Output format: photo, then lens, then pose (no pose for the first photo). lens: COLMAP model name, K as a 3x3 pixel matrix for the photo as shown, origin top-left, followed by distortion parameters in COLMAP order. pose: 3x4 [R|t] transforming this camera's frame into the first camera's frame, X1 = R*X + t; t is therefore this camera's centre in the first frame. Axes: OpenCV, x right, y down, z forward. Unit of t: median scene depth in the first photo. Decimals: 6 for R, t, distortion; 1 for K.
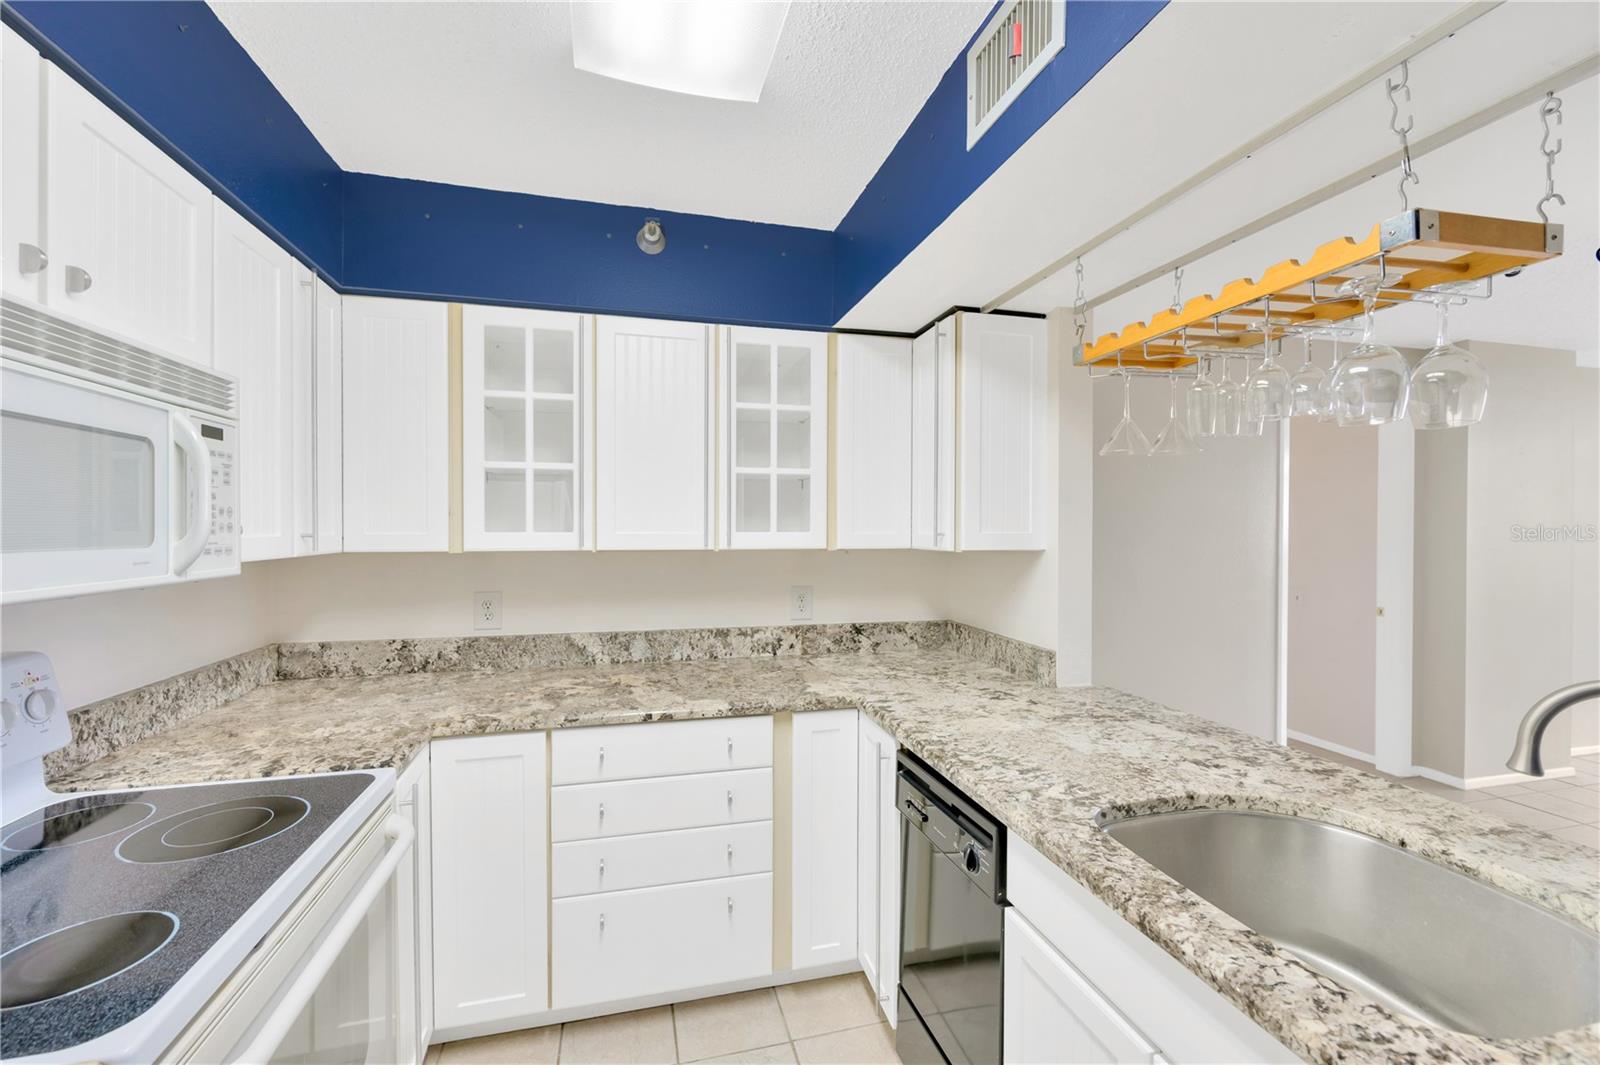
lens RADIAL K [[629.2, 0, 785.1], [0, 629.2, 529.4], [0, 0, 1]] dist [-0.006097, -0.000044]
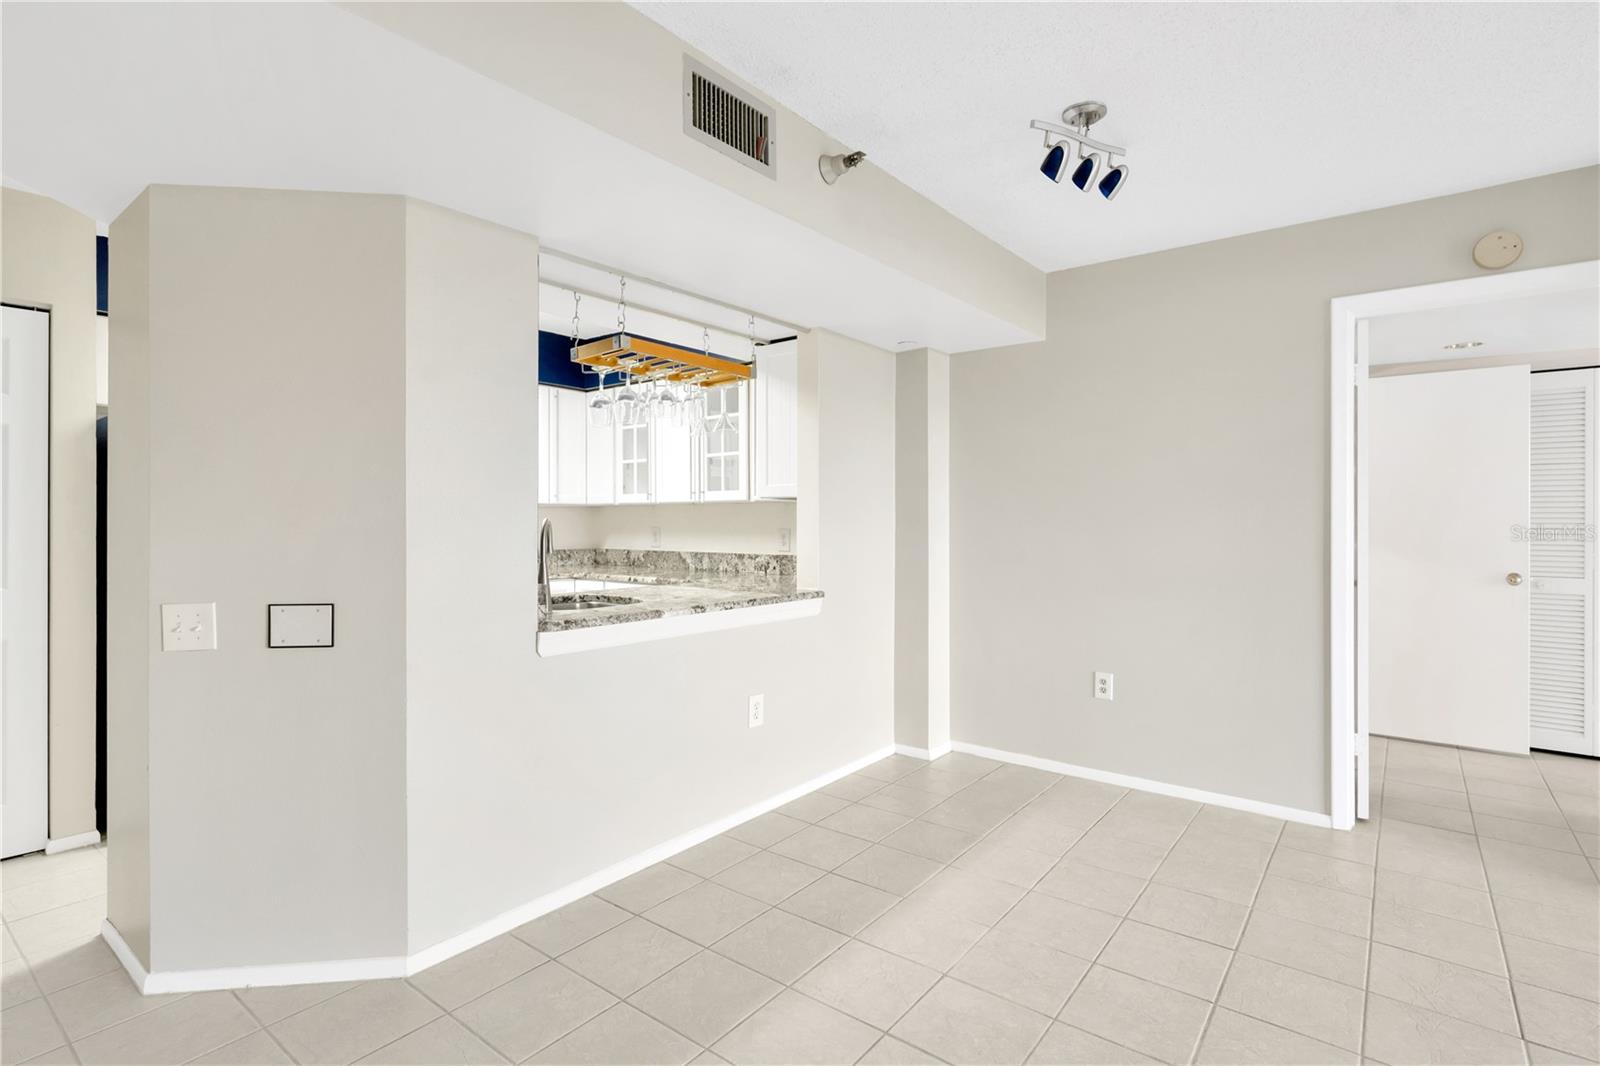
lens RADIAL K [[774.5, 0, 797.2], [0, 774.5, 526.8], [0, 0, 1]] dist [-0.000583, -0.000008]
pose [[0.605162, 0.005519, -0.796084, 1.869061], [0.001736, 0.999964, 0.008253, 0.088801], [0.796101, -0.006377, 0.605130, -0.092767]]
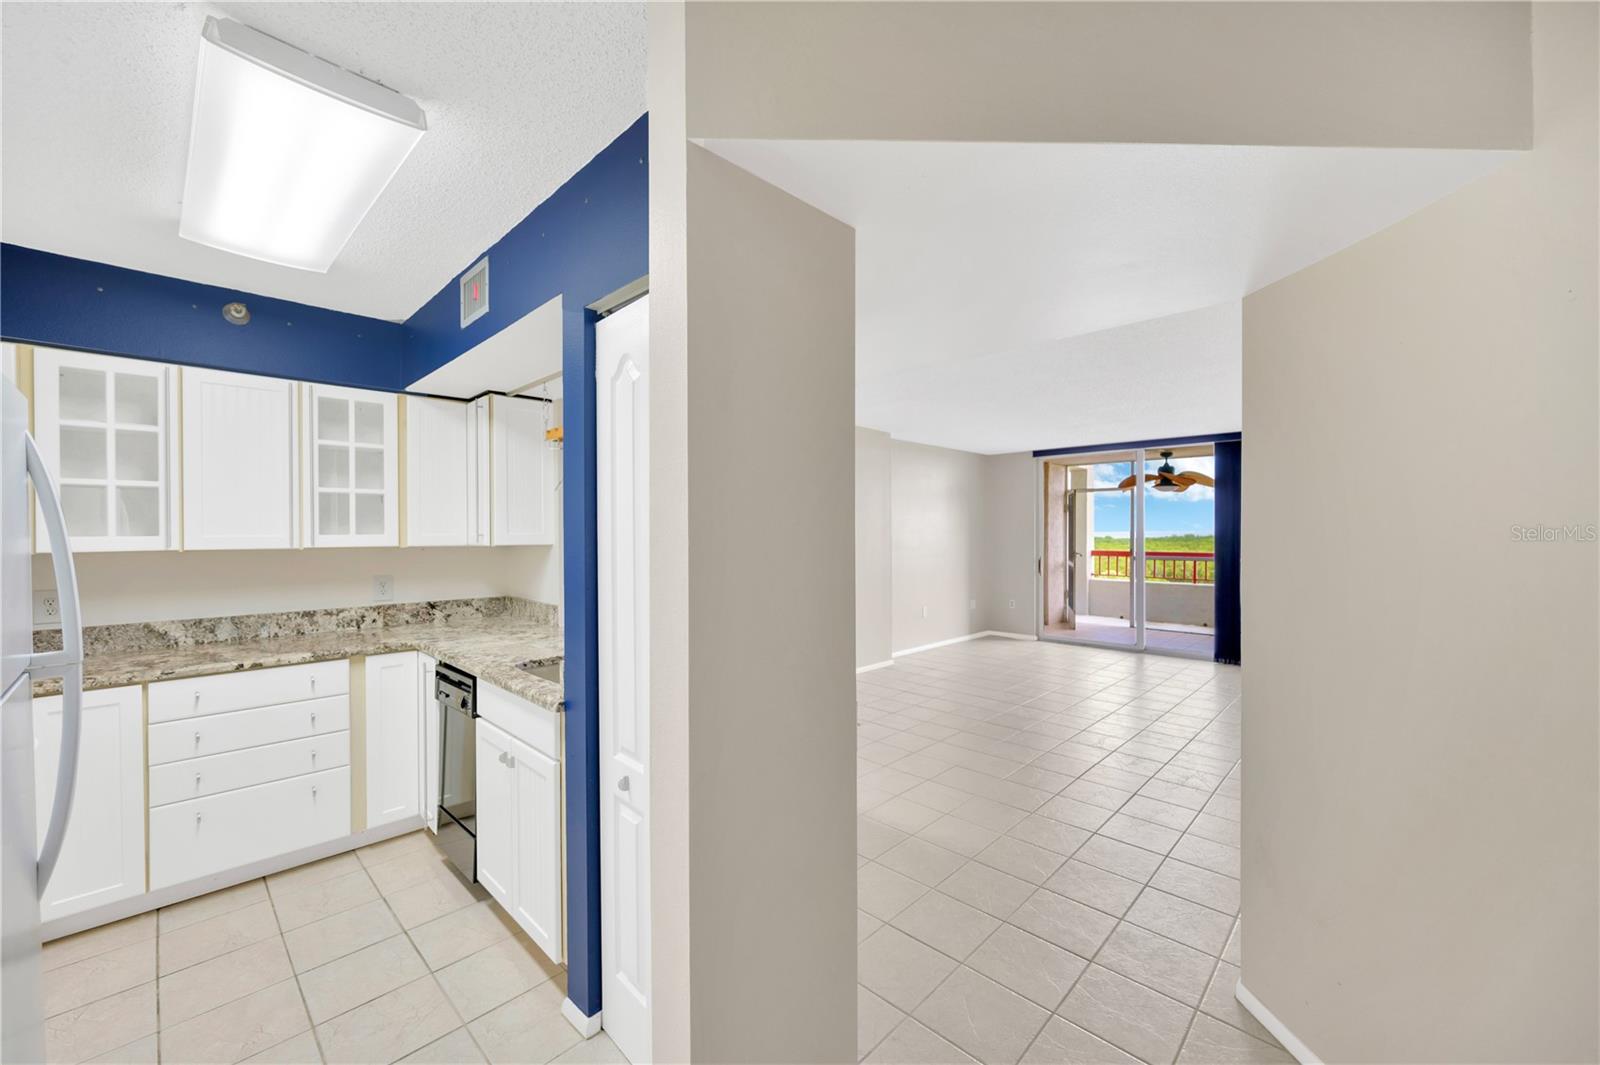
lens RADIAL K [[629.2, 0, 789.2], [0, 629.2, 534.5], [0, 0, 1]] dist [-0.006097, -0.000044]
pose [[0.859667, -0.008825, 0.510778, 0.109547], [0.008548, 0.999959, 0.002889, 0.008478], [-0.510783, 0.001883, 0.859708, -0.725255]]
